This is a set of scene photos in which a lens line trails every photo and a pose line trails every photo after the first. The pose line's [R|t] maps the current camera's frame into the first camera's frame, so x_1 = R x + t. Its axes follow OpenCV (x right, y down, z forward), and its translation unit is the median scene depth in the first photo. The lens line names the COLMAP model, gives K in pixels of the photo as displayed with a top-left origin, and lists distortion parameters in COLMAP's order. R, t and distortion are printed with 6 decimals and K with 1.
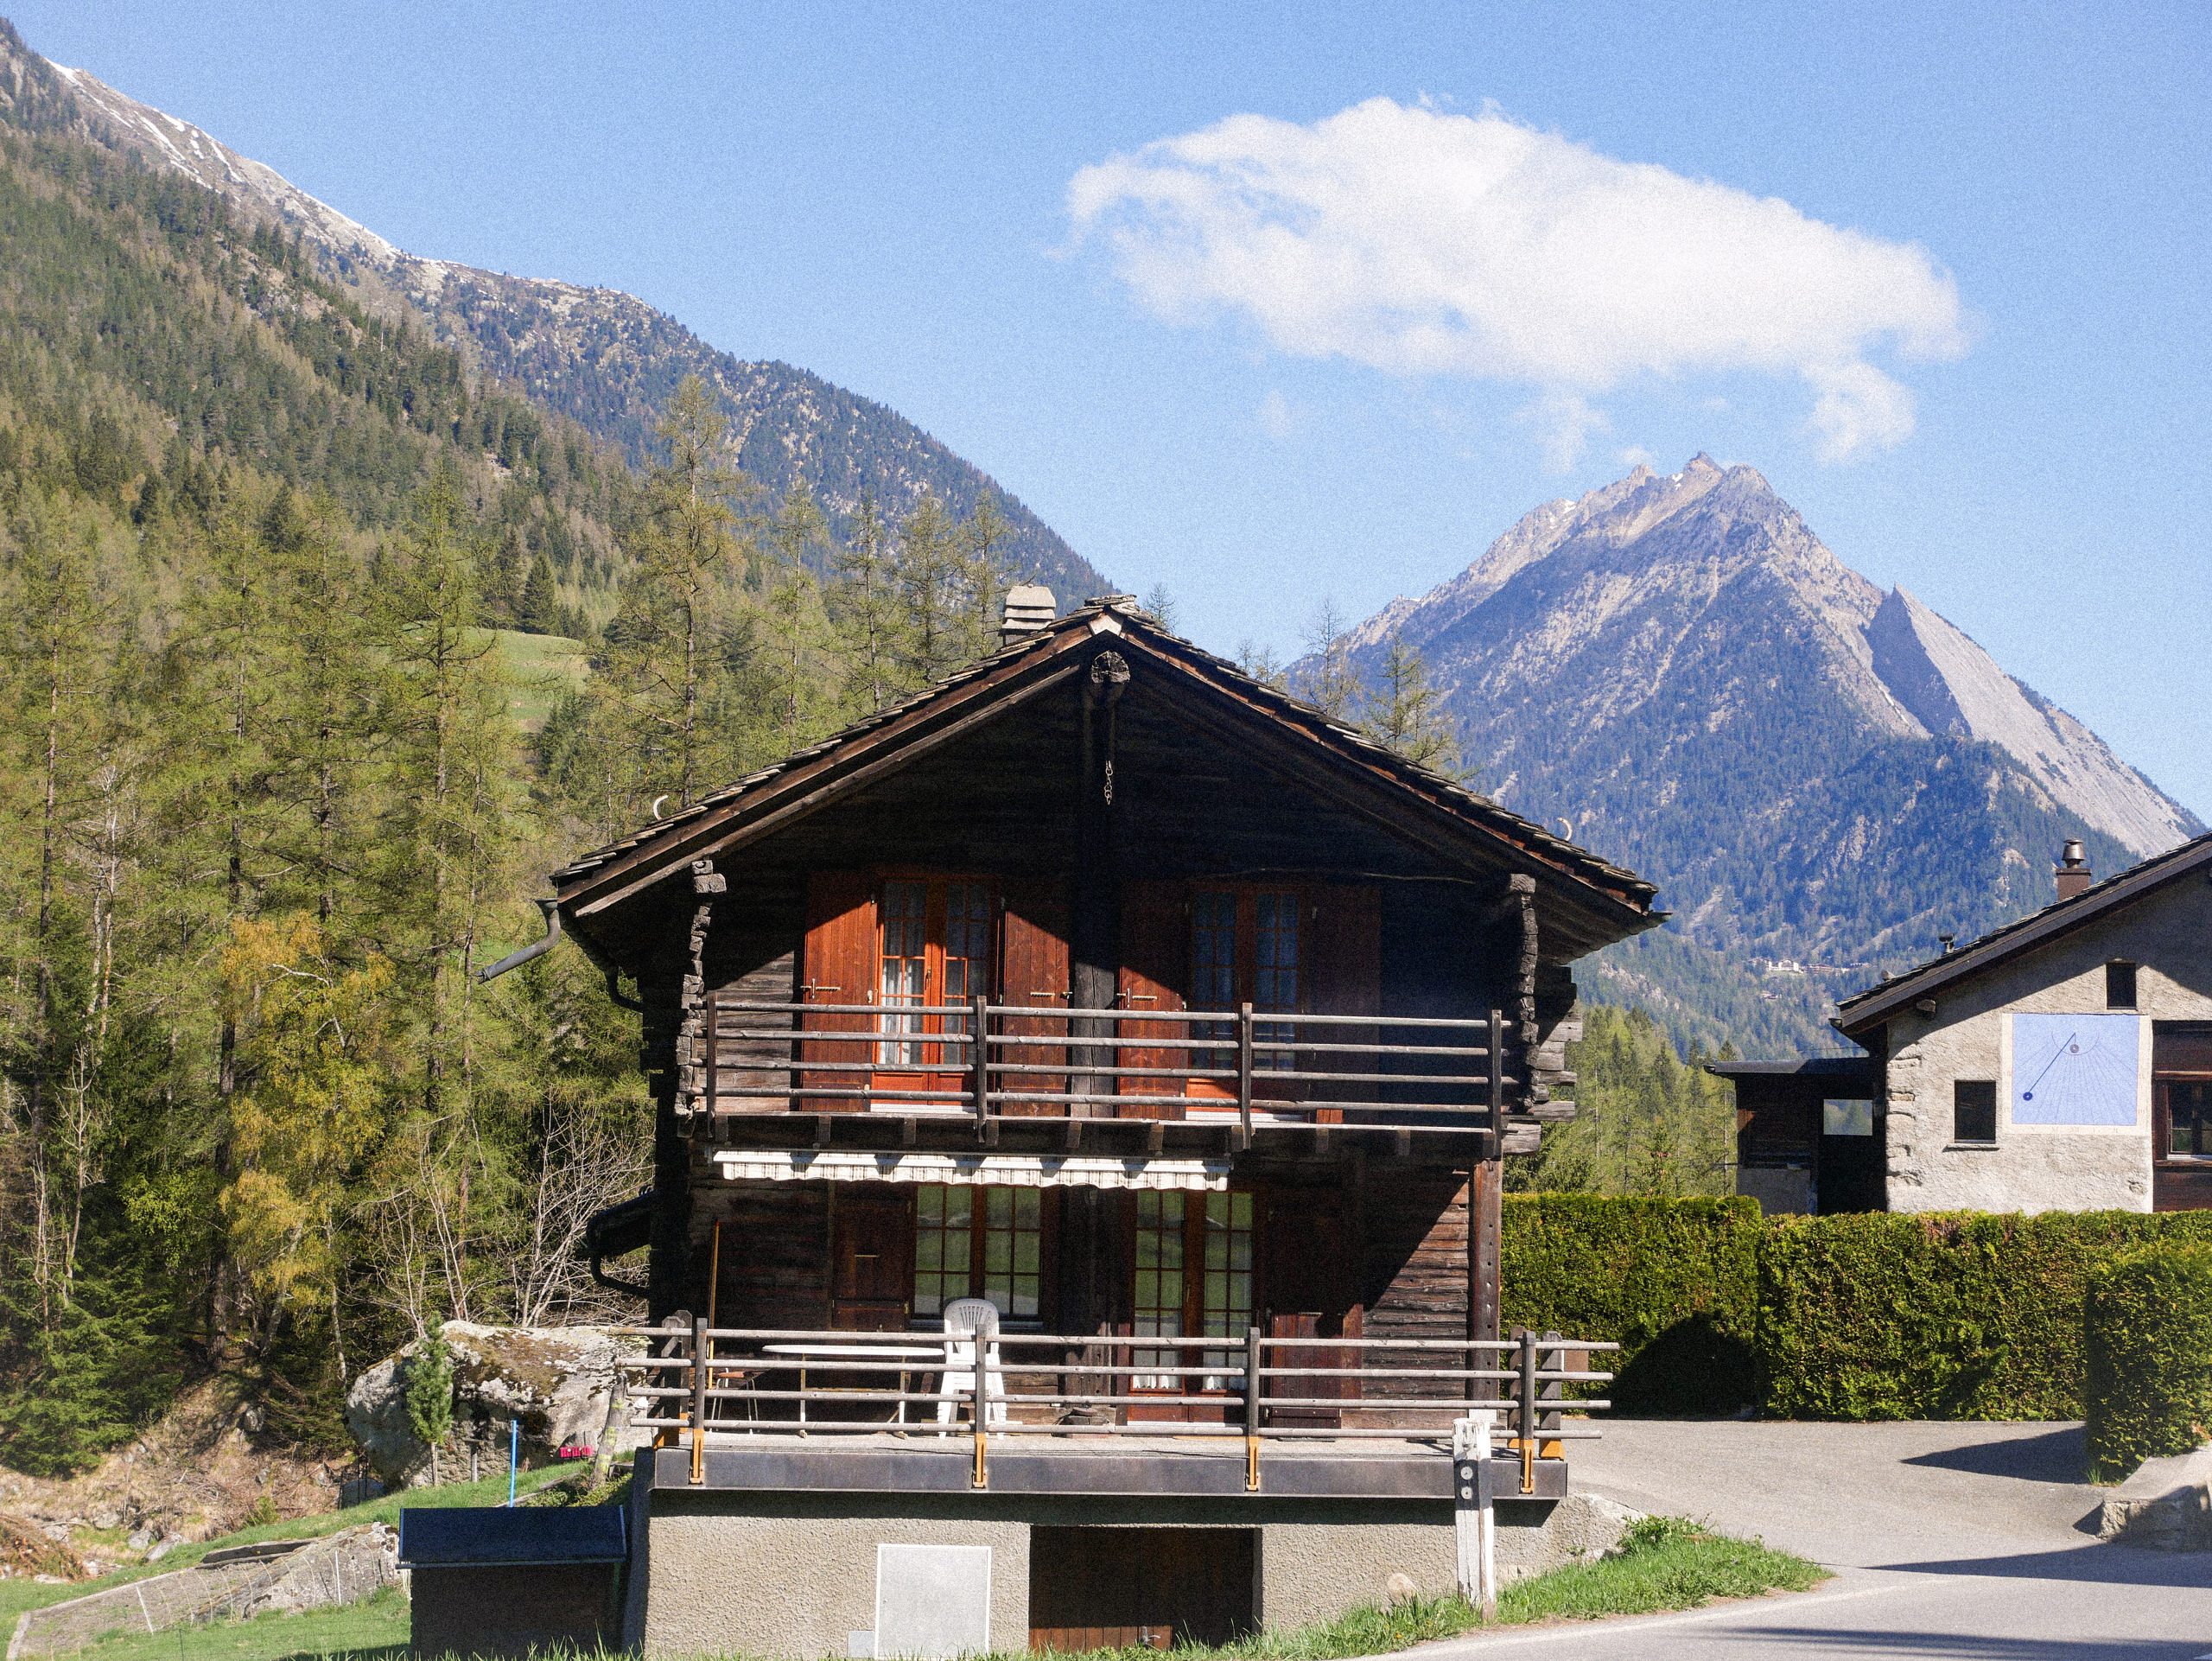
lens RADIAL K [[3997.1, 0, 1106.0], [0, 3997.1, 830.5], [0, 0, 1]] dist [-0.032169, 0.156397]
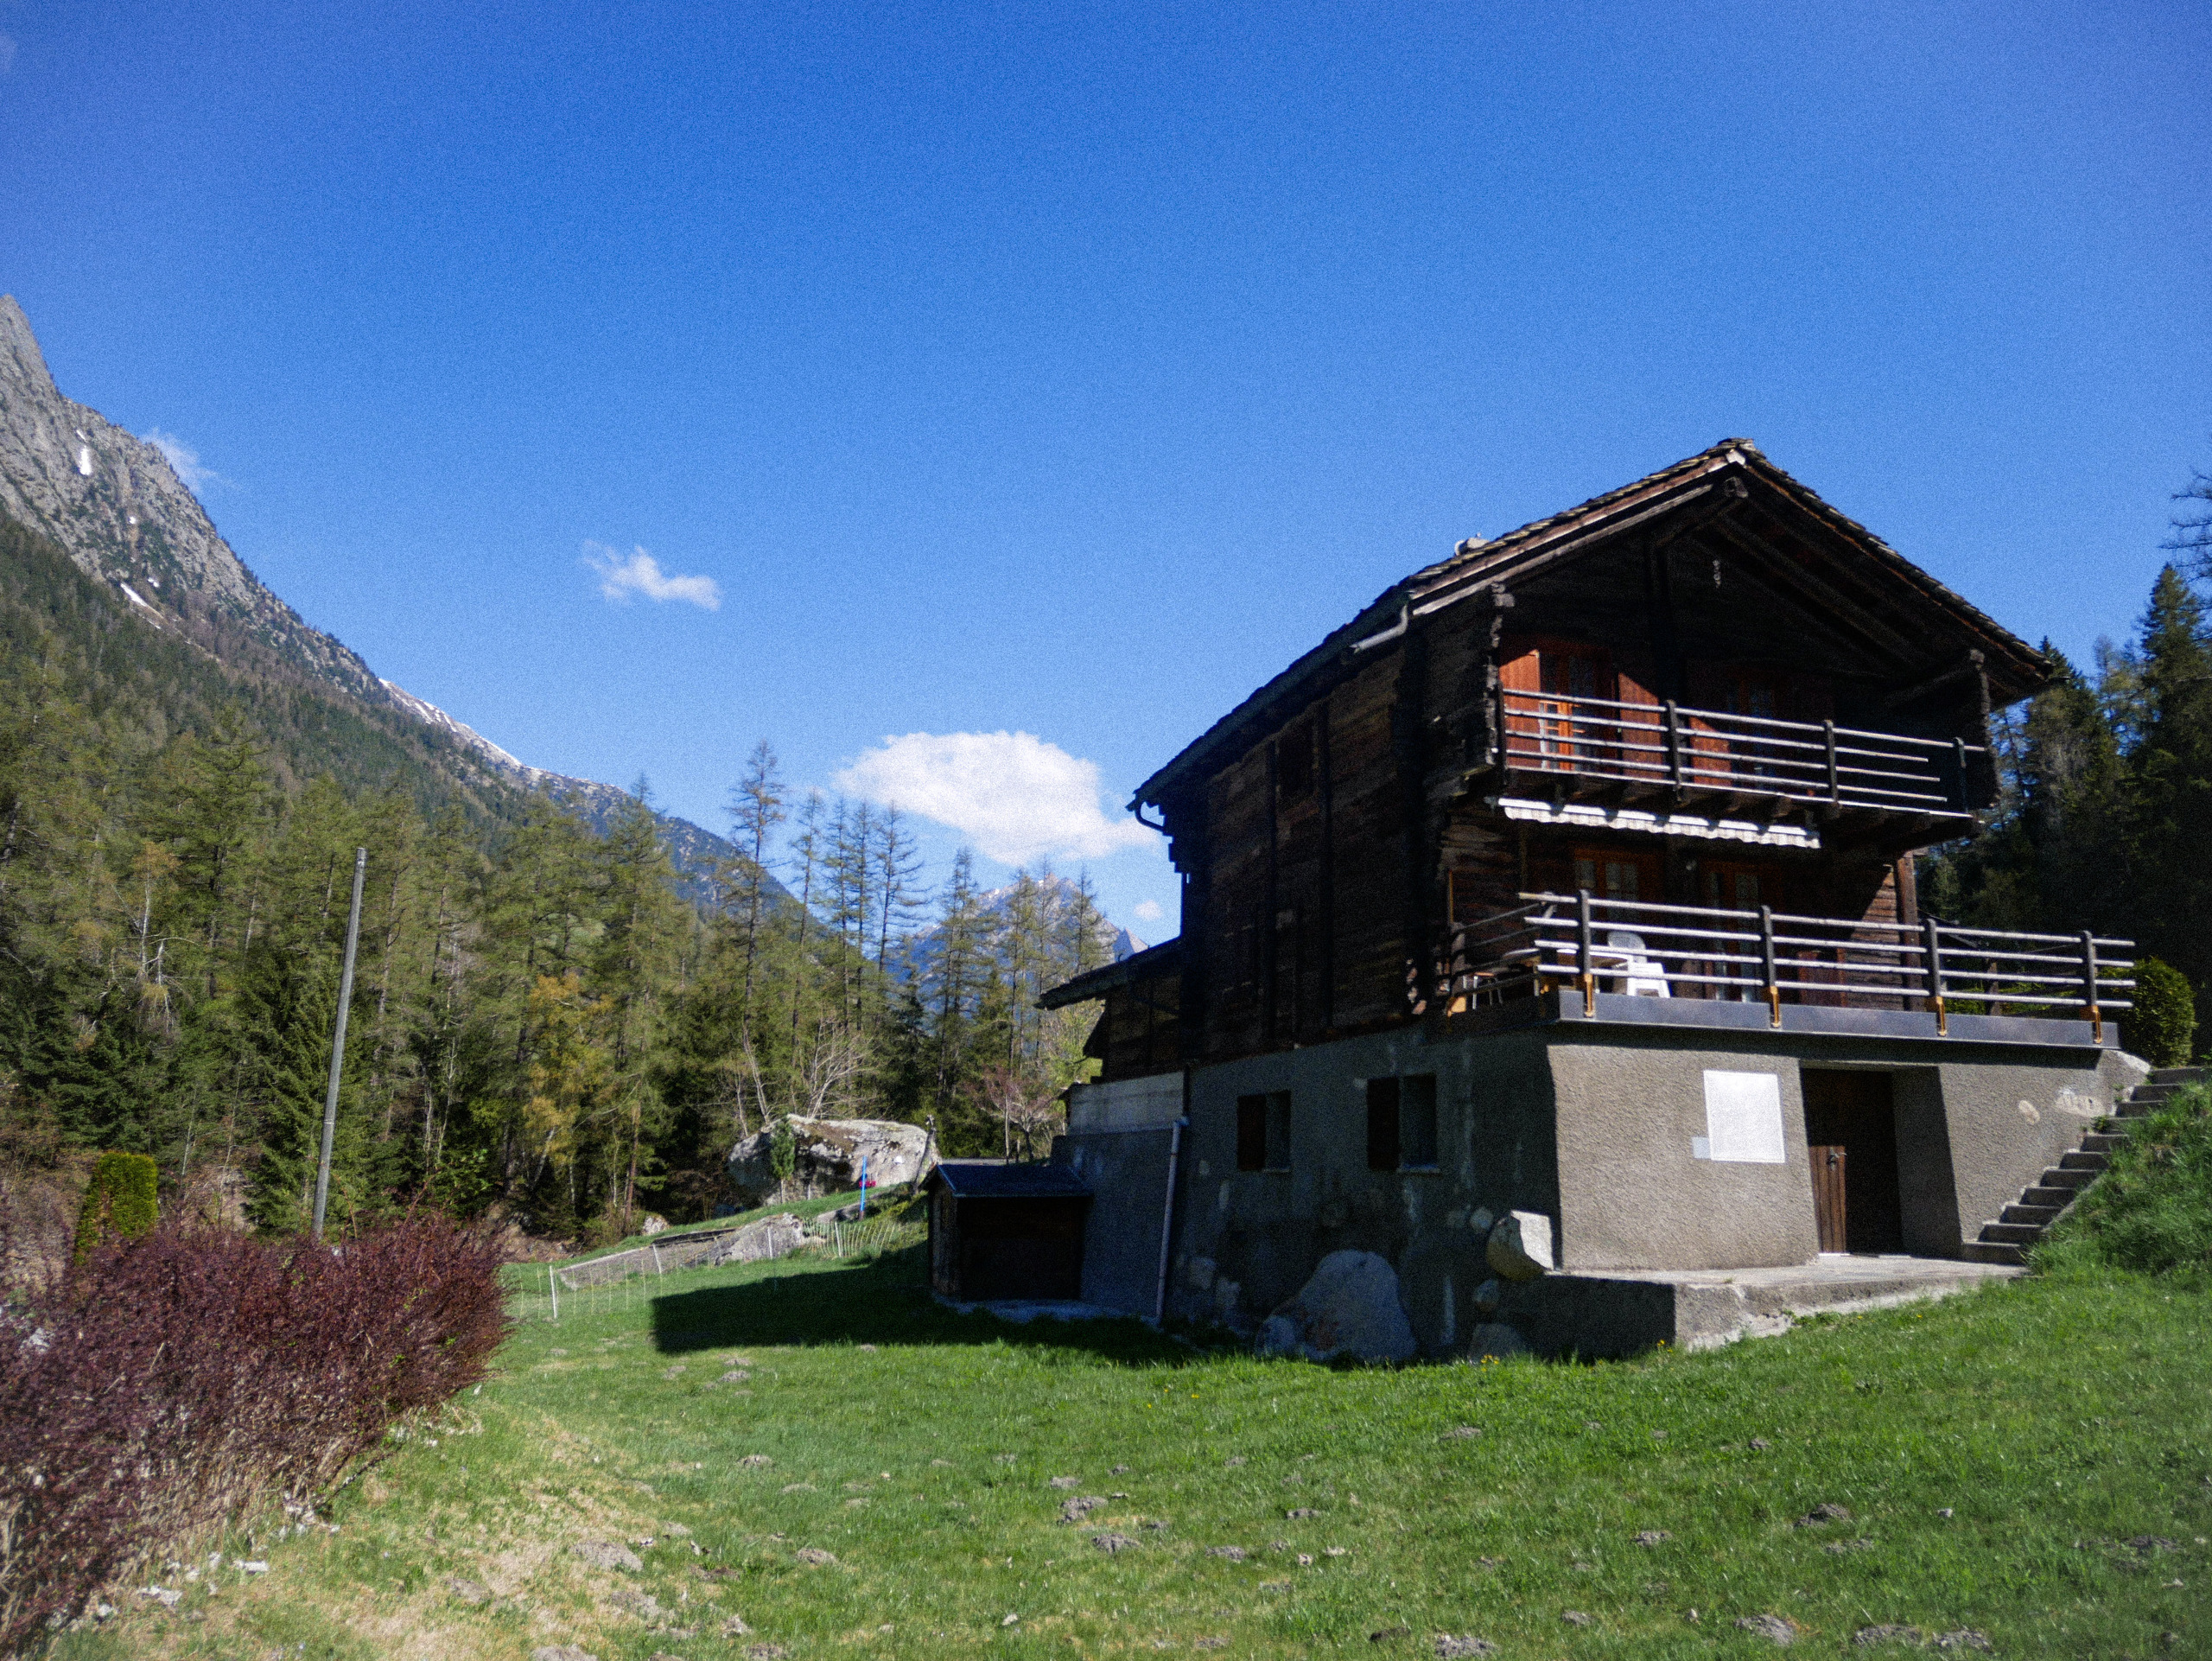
lens RADIAL K [[1592.8, 0, 1106.0], [0, 1592.8, 830.5], [0, 0, 1]] dist [-0.078275, 0.030091]
pose [[0.981271, 0.047985, 0.186560, -0.166663], [-0.025075, 0.992055, -0.123278, 0.081730], [-0.190993, 0.116291, 0.974678, 0.257698]]
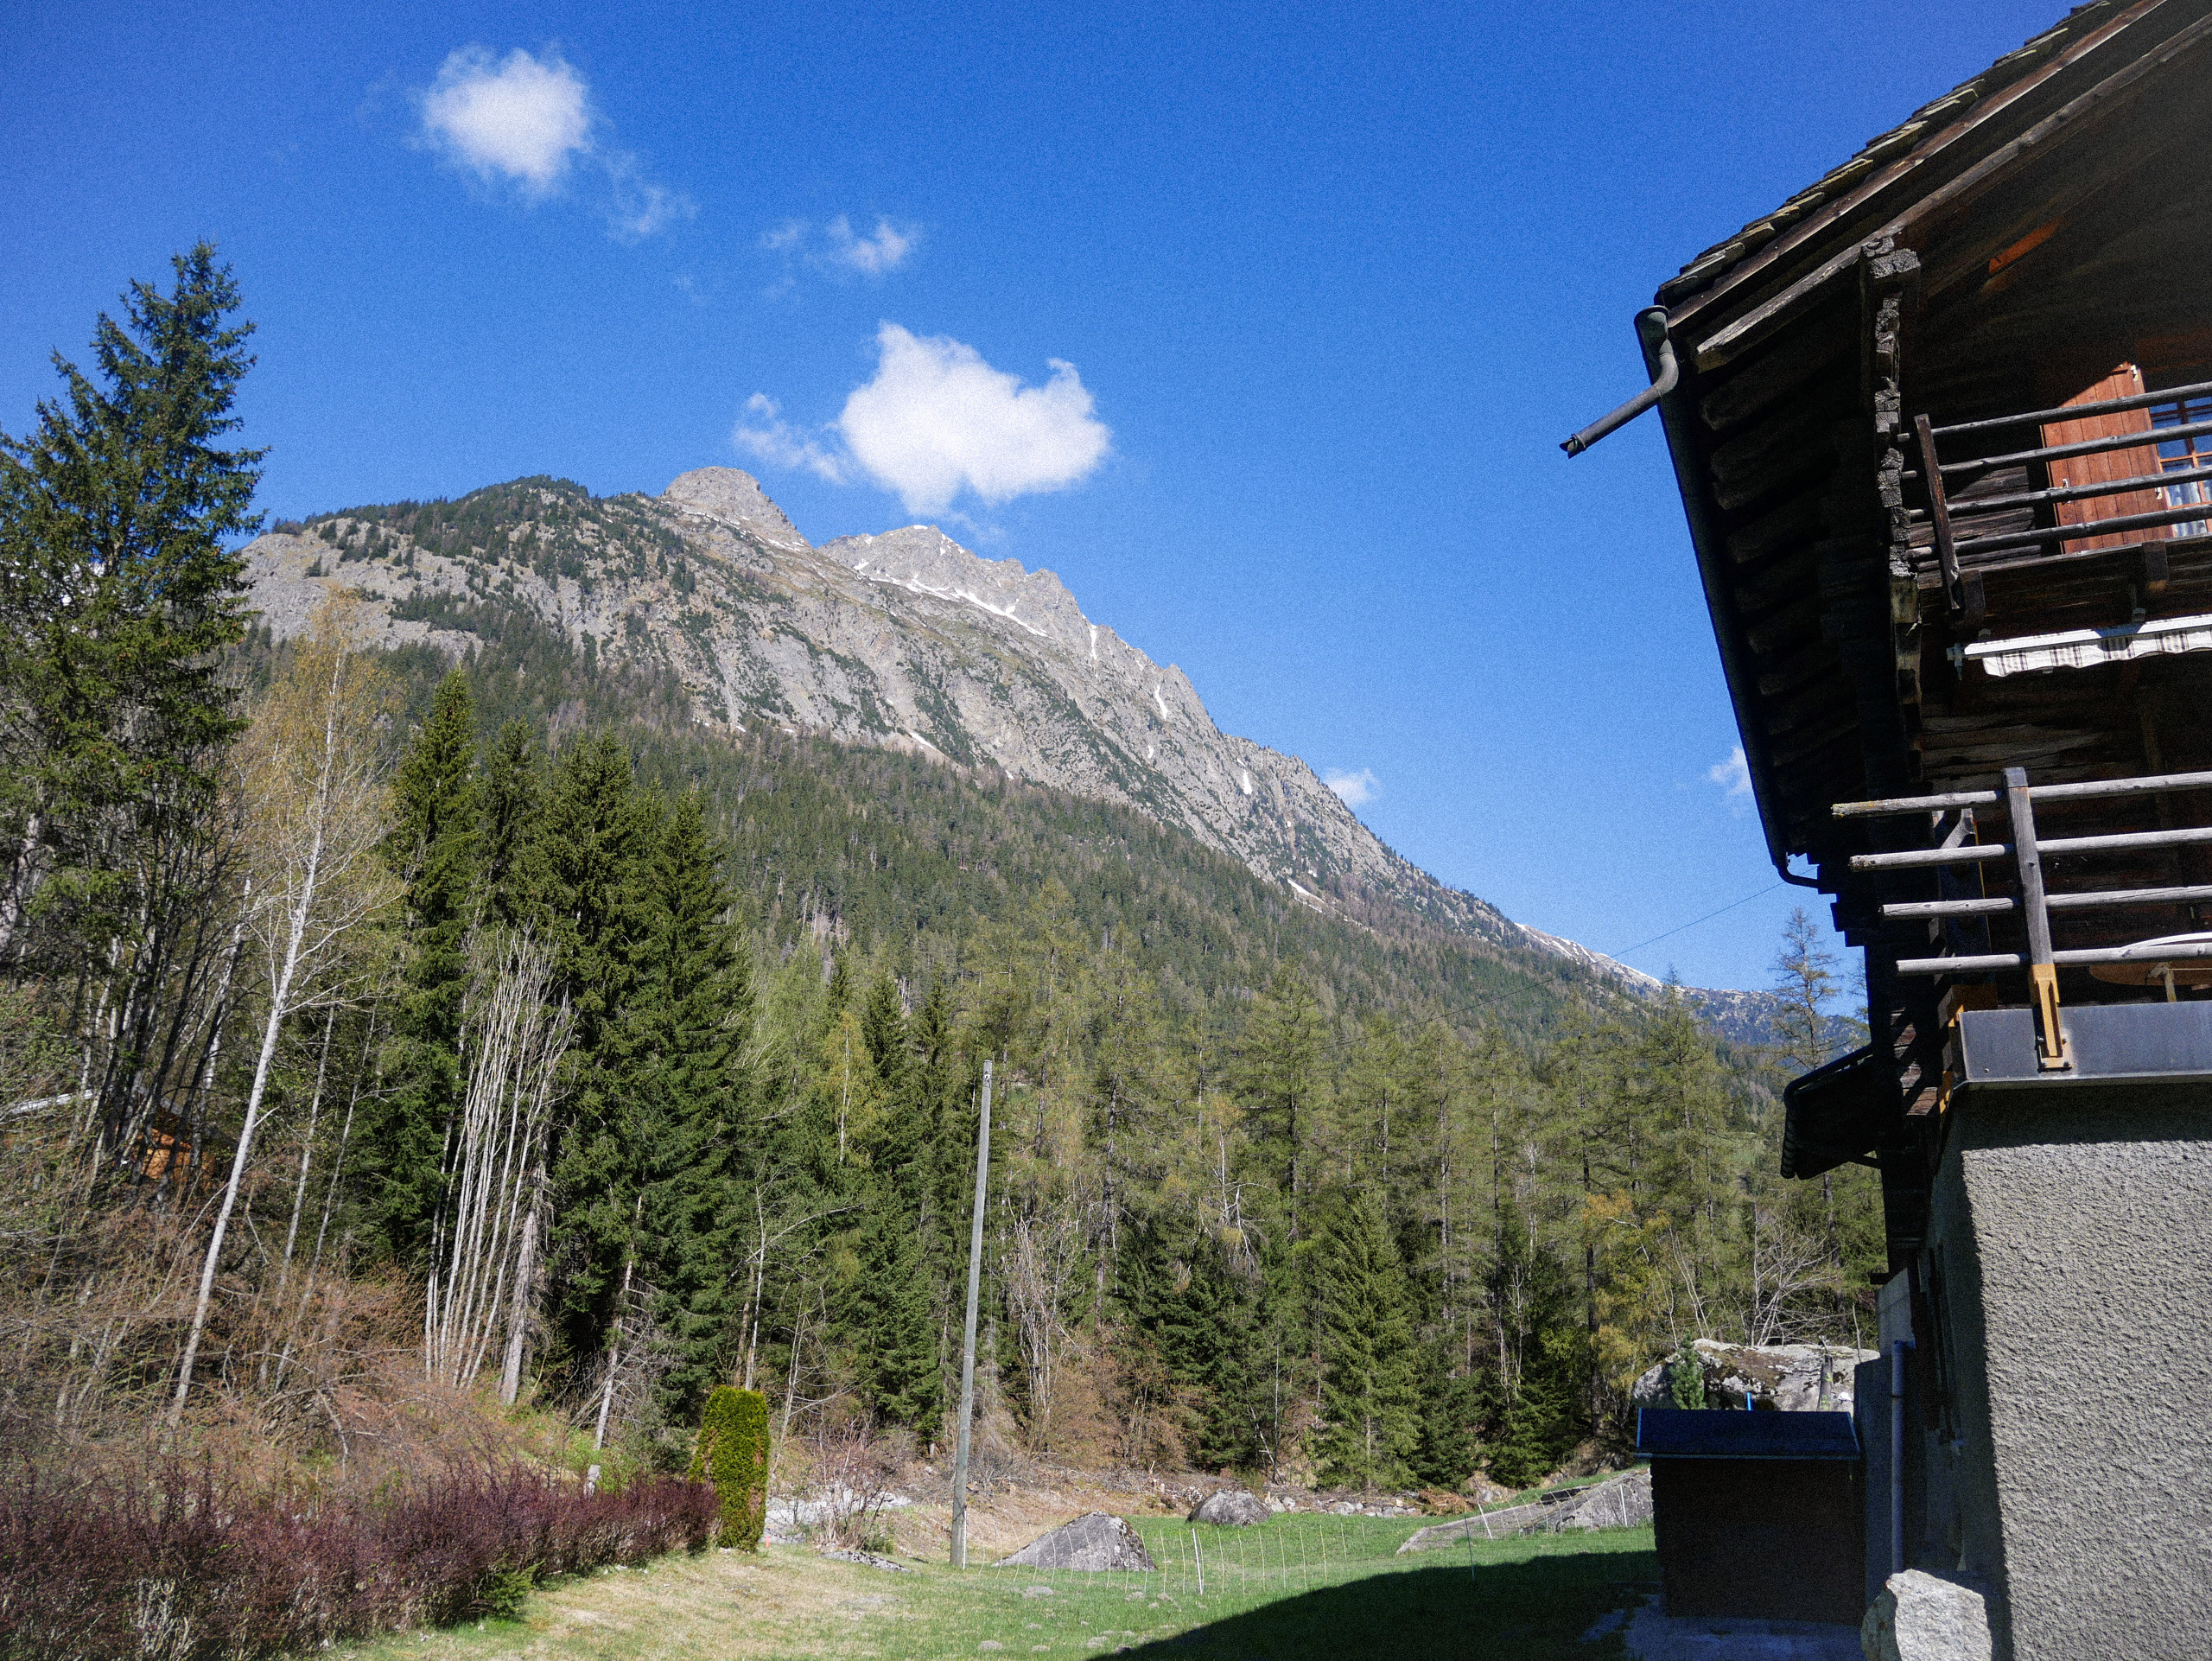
lens RADIAL K [[1592.8, 0, 1106.0], [0, 1592.8, 830.5], [0, 0, 1]] dist [-0.078275, 0.030091]
pose [[0.867240, -0.142582, -0.477038, -0.052258], [0.017792, 0.966381, -0.256496, 0.087423], [0.497572, 0.213956, 0.840621, 0.369977]]
